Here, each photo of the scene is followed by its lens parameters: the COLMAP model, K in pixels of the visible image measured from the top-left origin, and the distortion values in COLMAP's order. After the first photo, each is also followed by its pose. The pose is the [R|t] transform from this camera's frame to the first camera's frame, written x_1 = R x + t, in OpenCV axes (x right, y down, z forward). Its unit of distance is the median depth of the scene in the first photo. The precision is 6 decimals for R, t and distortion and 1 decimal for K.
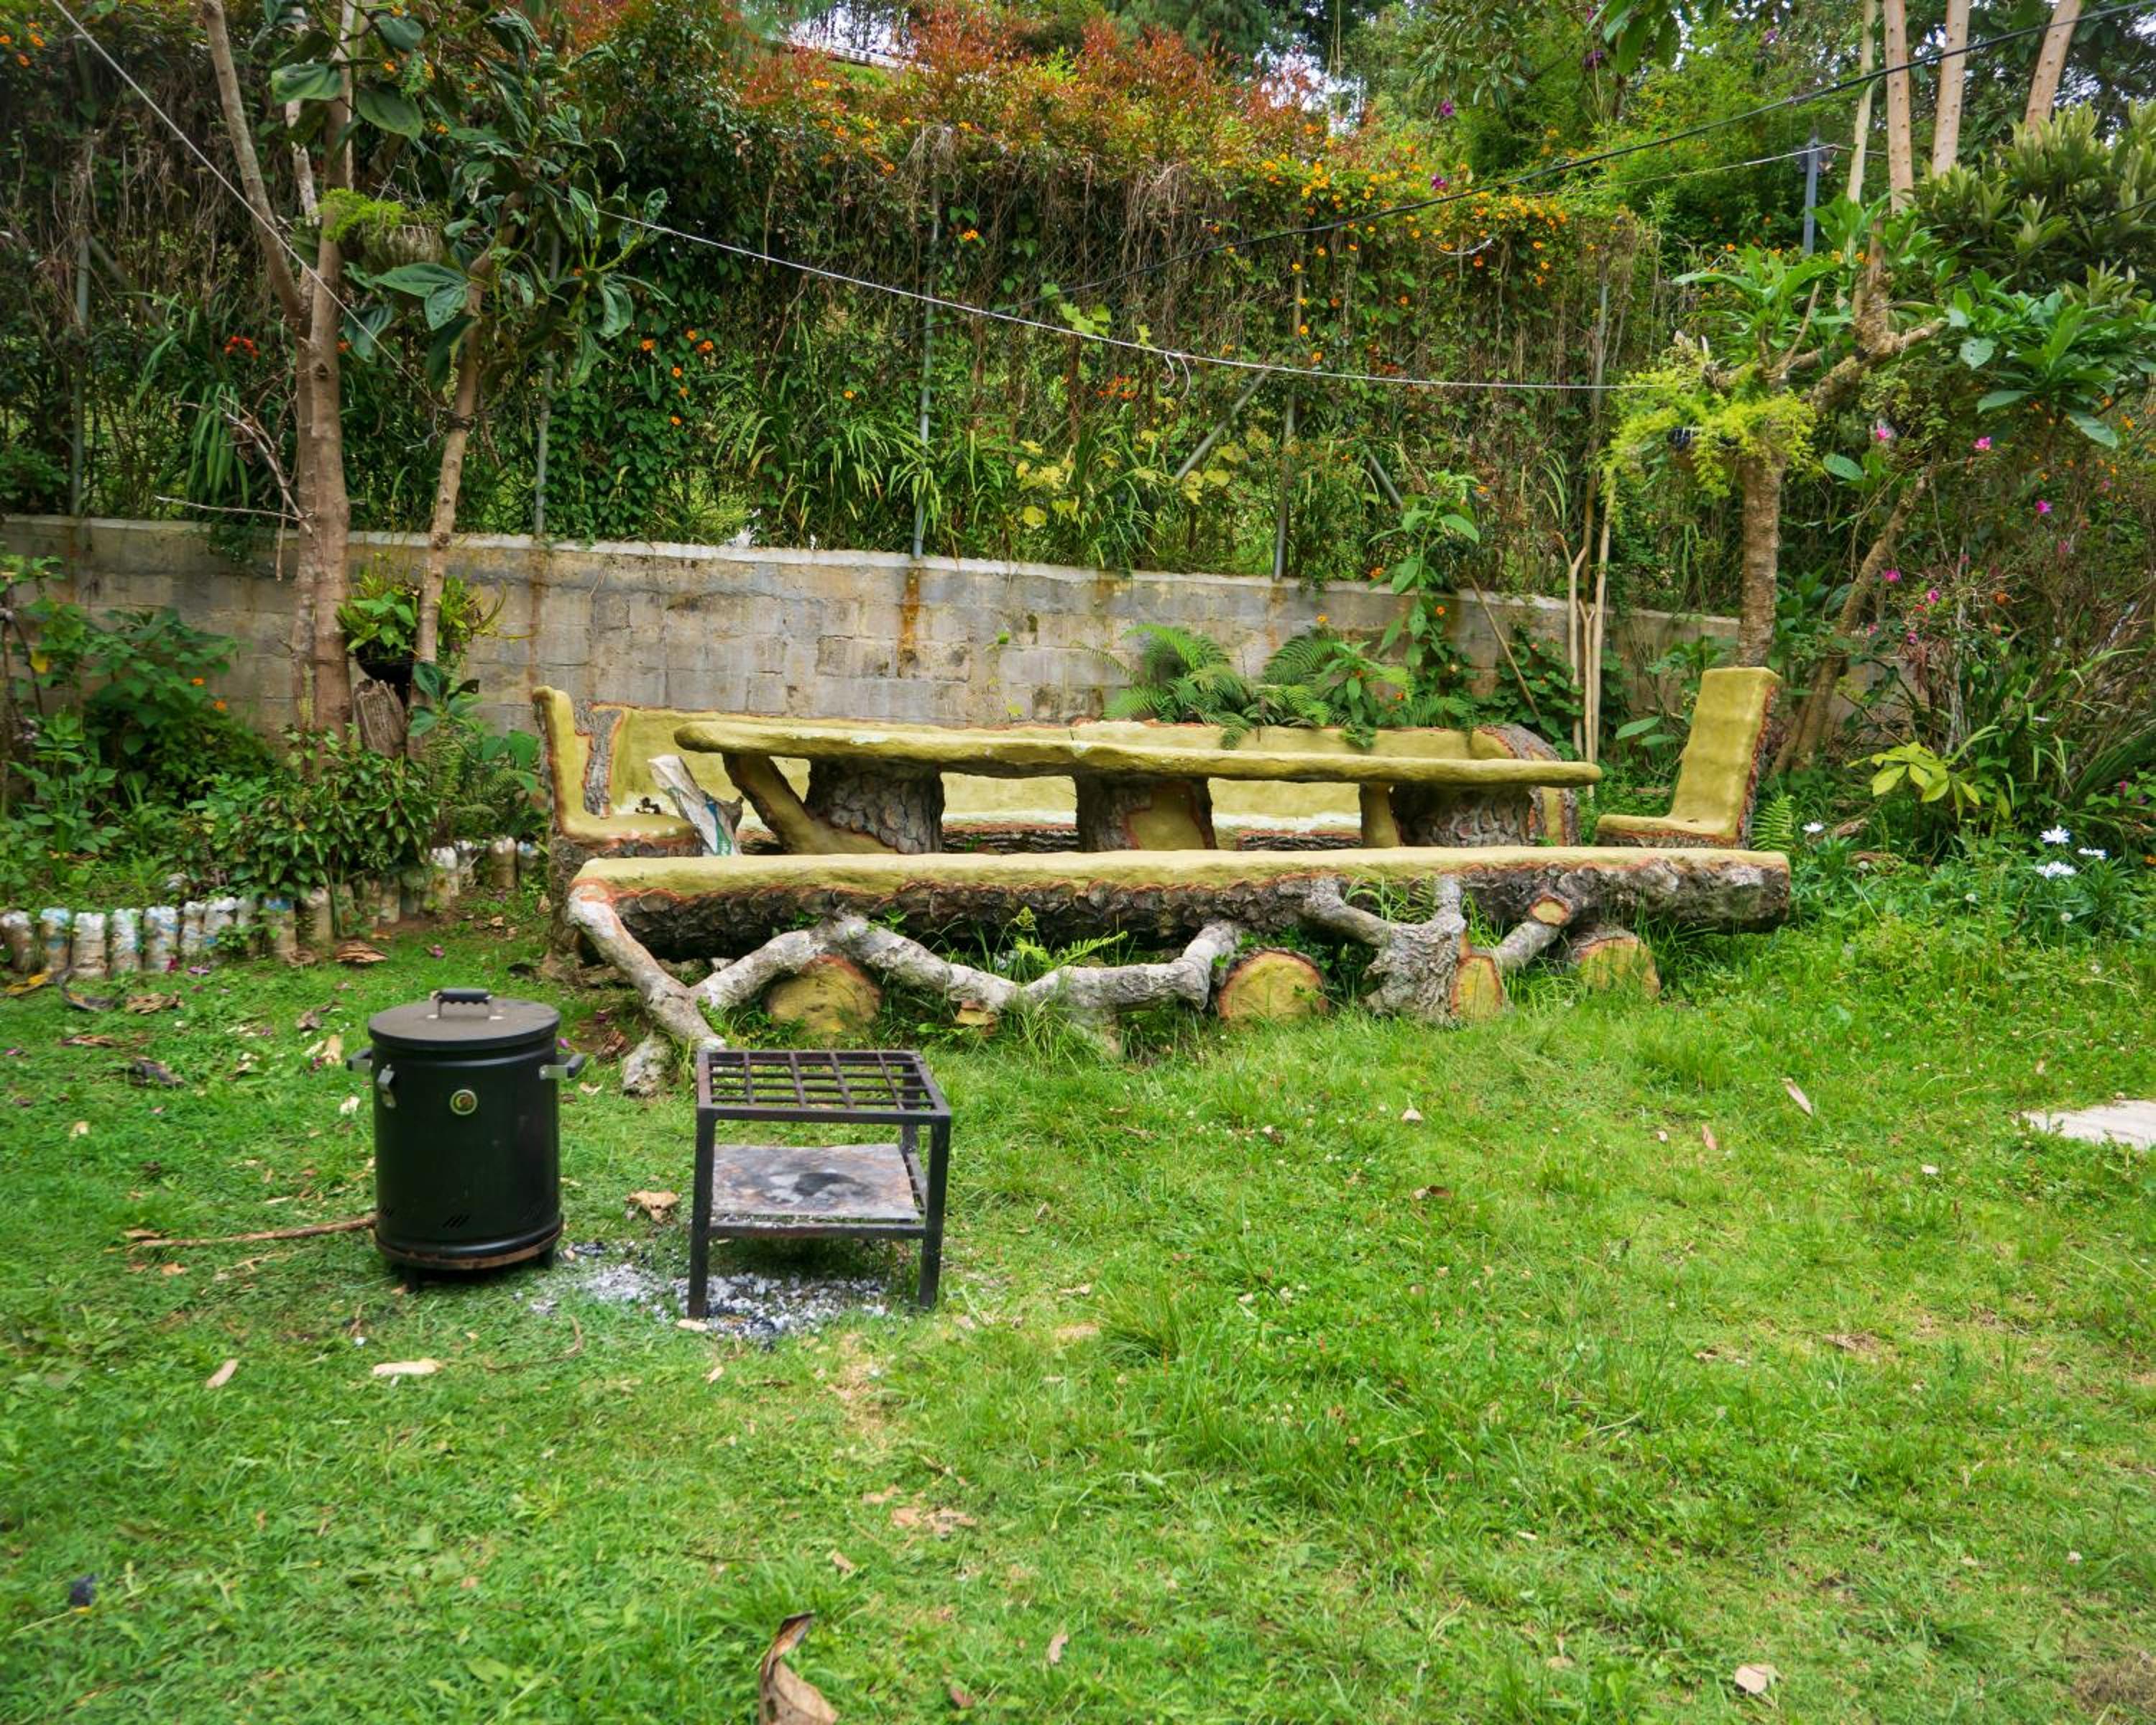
lens RADIAL K [[1701.1, 0, 1078.7], [0, 1701.1, 927.1], [0, 0, 1]] dist [-0.072738, 0.042756]
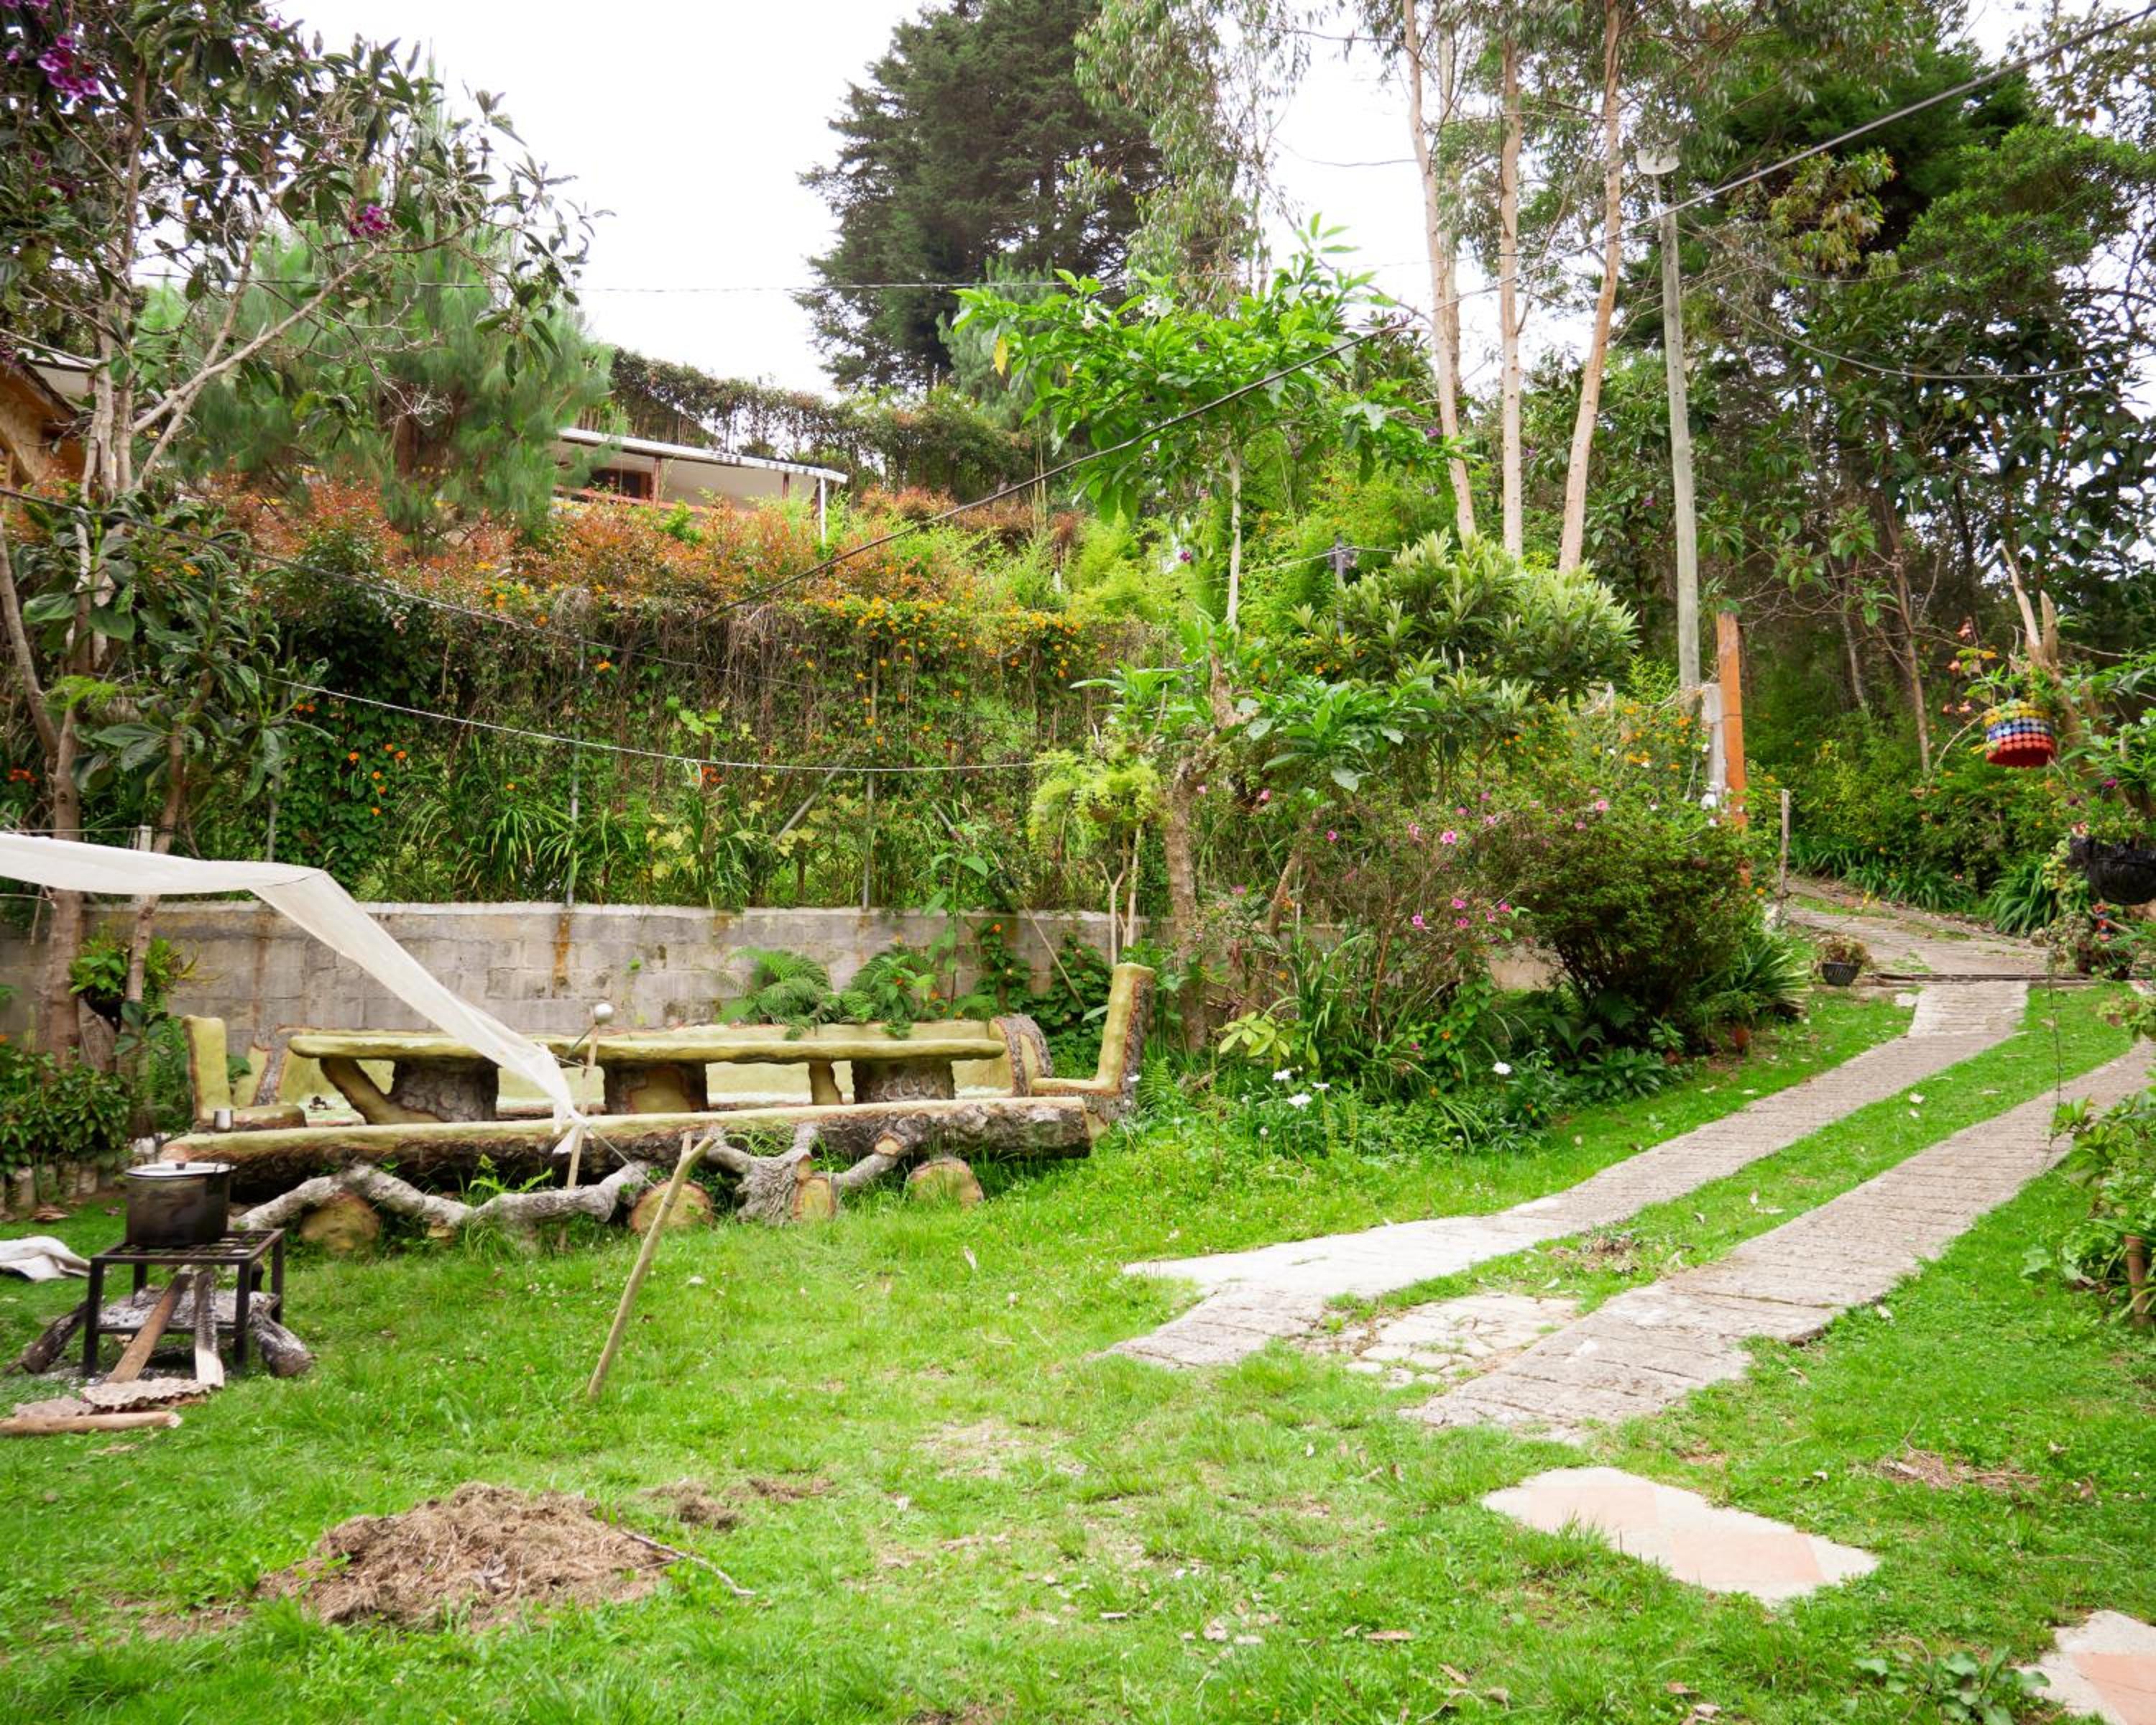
lens RADIAL K [[1675.1, 0, 1080.9], [0, 1675.1, 892.2], [0, 0, 1]] dist [-0.062480, 0.032707]
pose [[0.998837, -0.042043, 0.023610, 0.351423], [0.045934, 0.978578, -0.200688, 0.059551], [-0.014667, 0.201539, 0.979371, -0.335336]]
